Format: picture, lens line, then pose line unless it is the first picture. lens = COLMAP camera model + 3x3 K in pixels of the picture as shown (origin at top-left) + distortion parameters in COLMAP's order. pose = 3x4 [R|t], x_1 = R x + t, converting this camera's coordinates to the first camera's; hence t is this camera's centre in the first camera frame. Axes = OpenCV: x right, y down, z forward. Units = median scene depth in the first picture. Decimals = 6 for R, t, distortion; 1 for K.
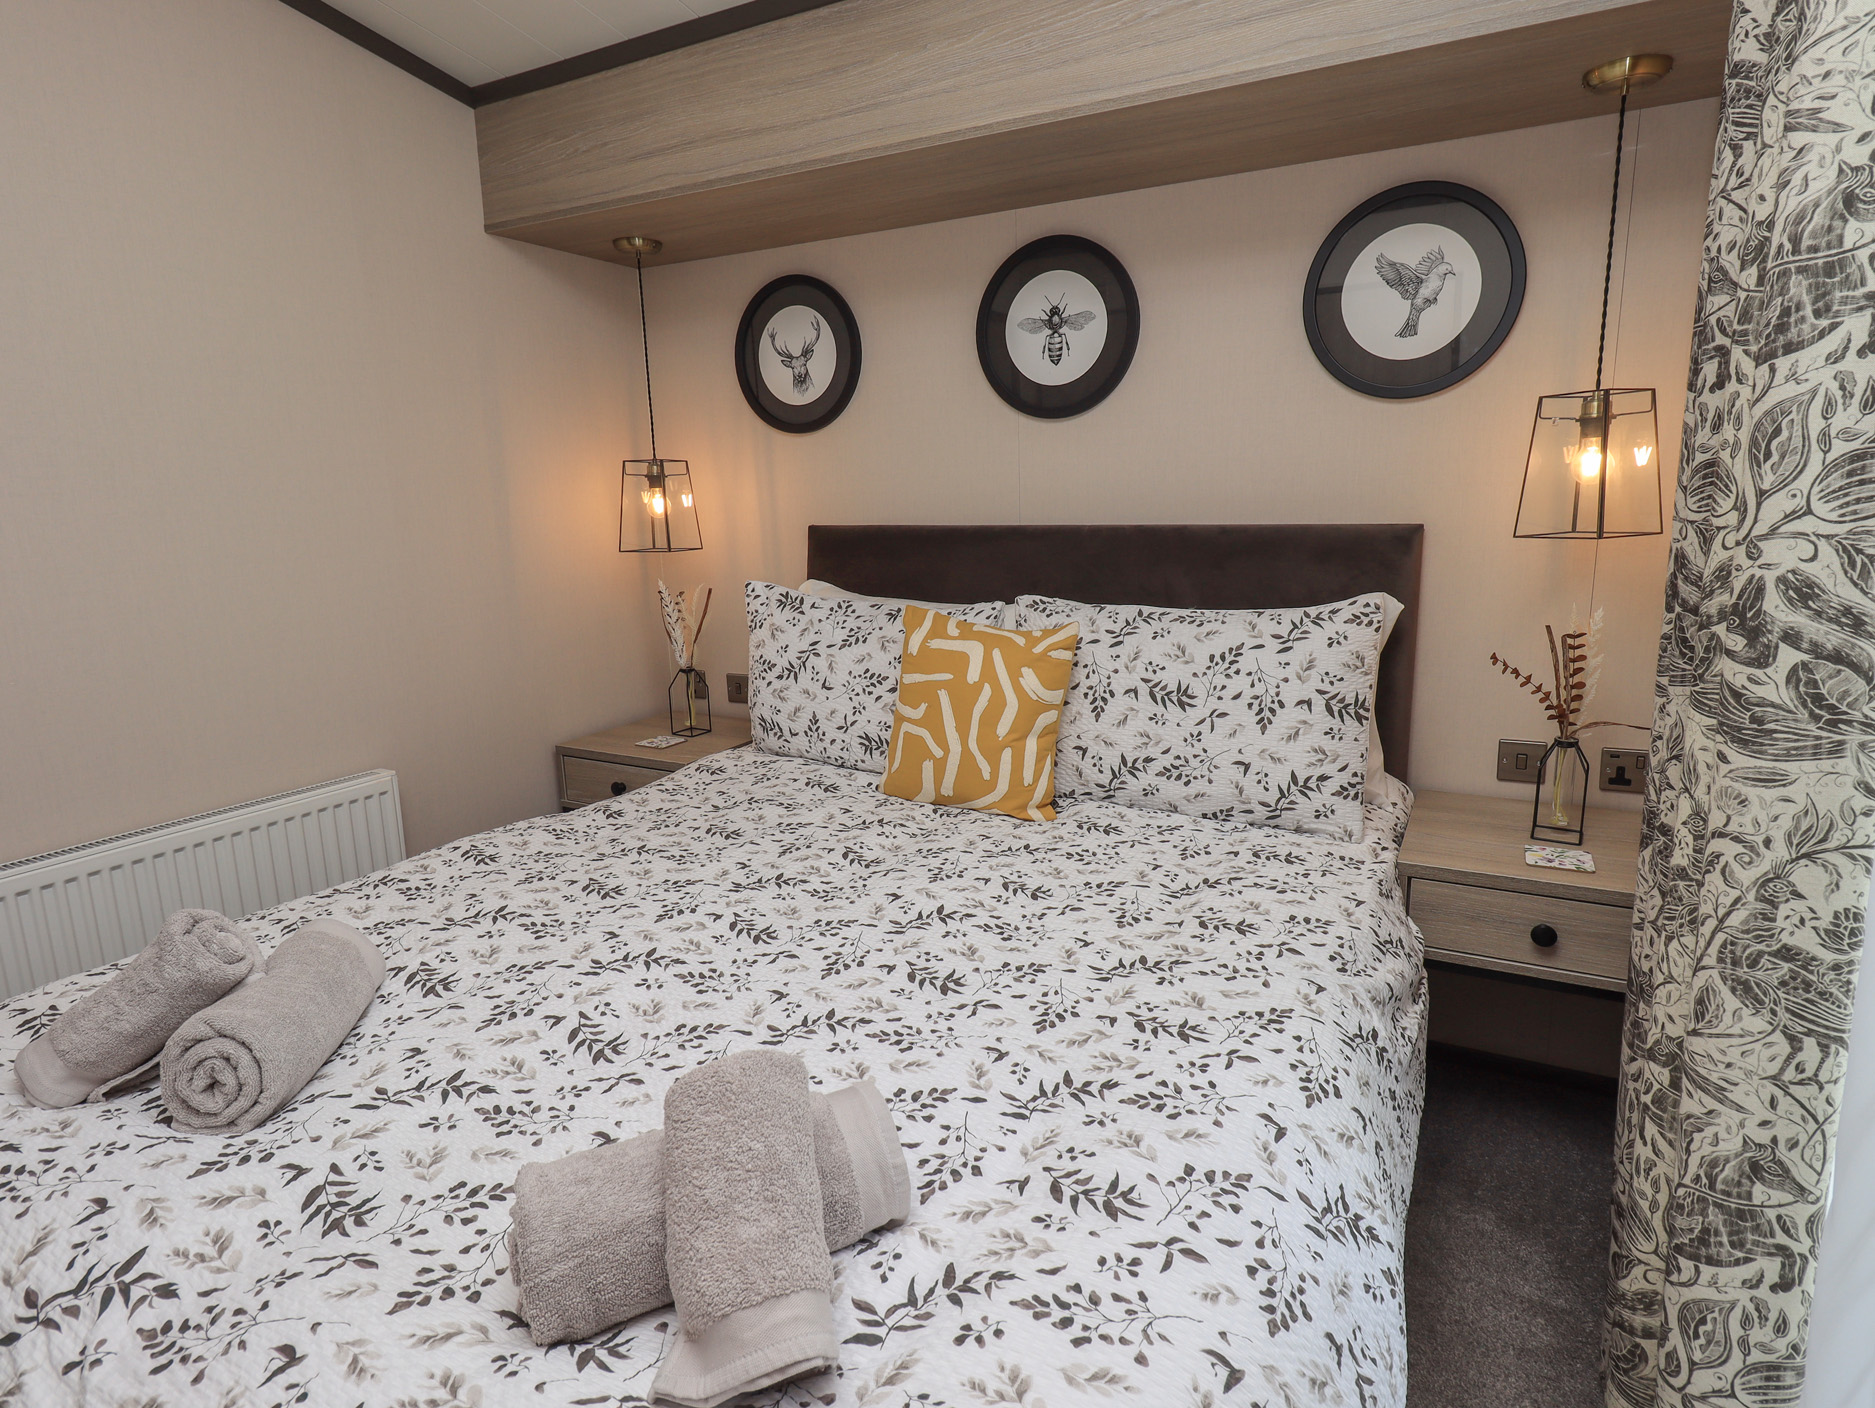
lens RADIAL K [[1015.5, 0, 952.2], [0, 1015.5, 692.5], [0, 0, 1]] dist [0.002816, 0.000303]
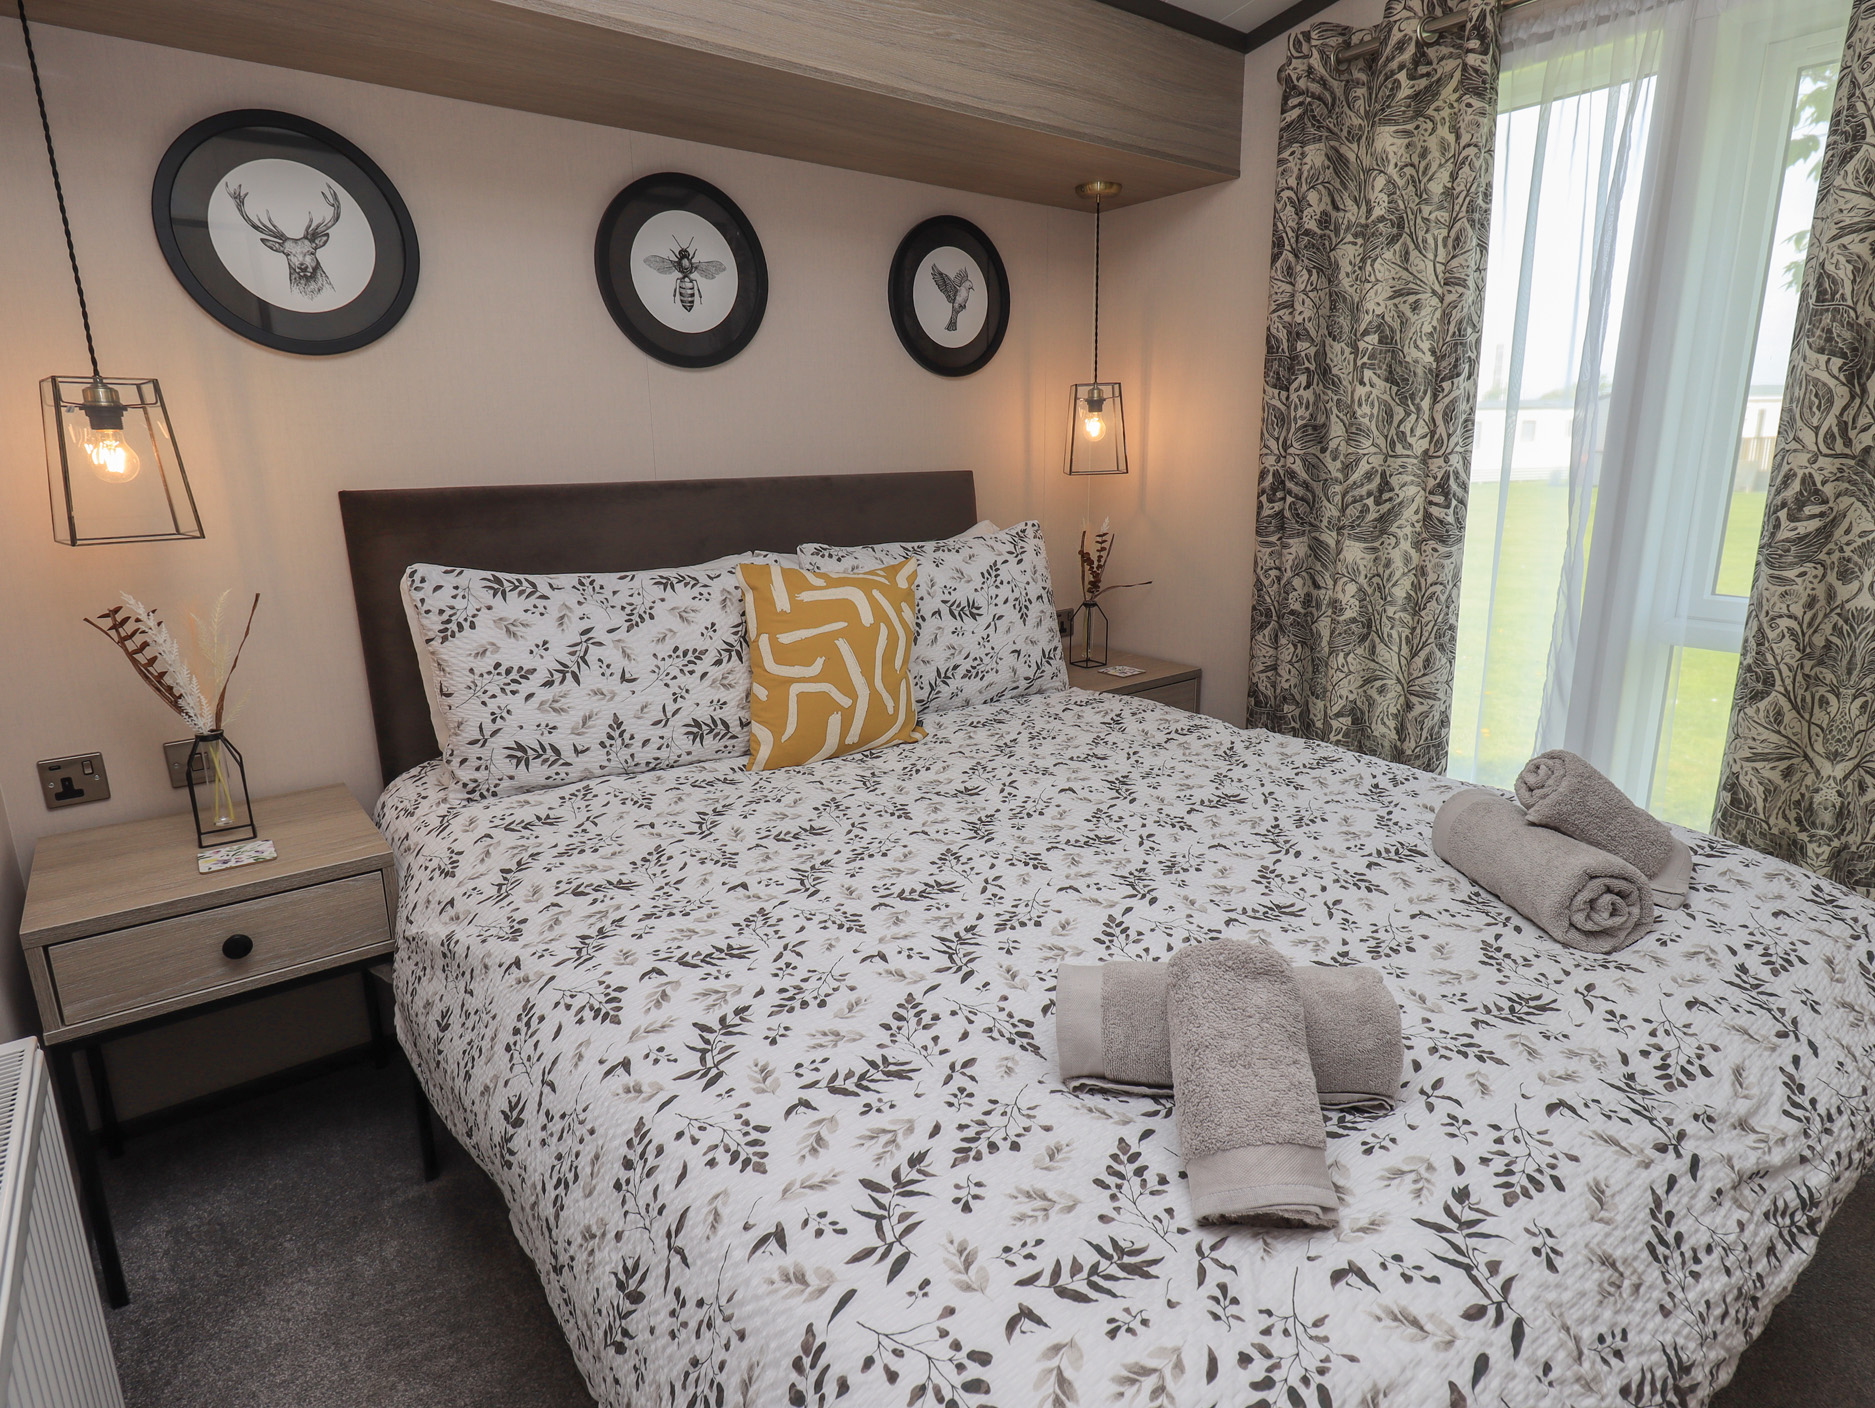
lens RADIAL K [[1015.5, 0, 952.2], [0, 1015.5, 692.5], [0, 0, 1]] dist [0.002816, 0.000303]
pose [[0.403560, -0.200250, 0.892771, -0.857048], [0.186842, 0.973230, 0.133839, -0.063663], [-0.895673, 0.112795, 0.430172, 0.477441]]
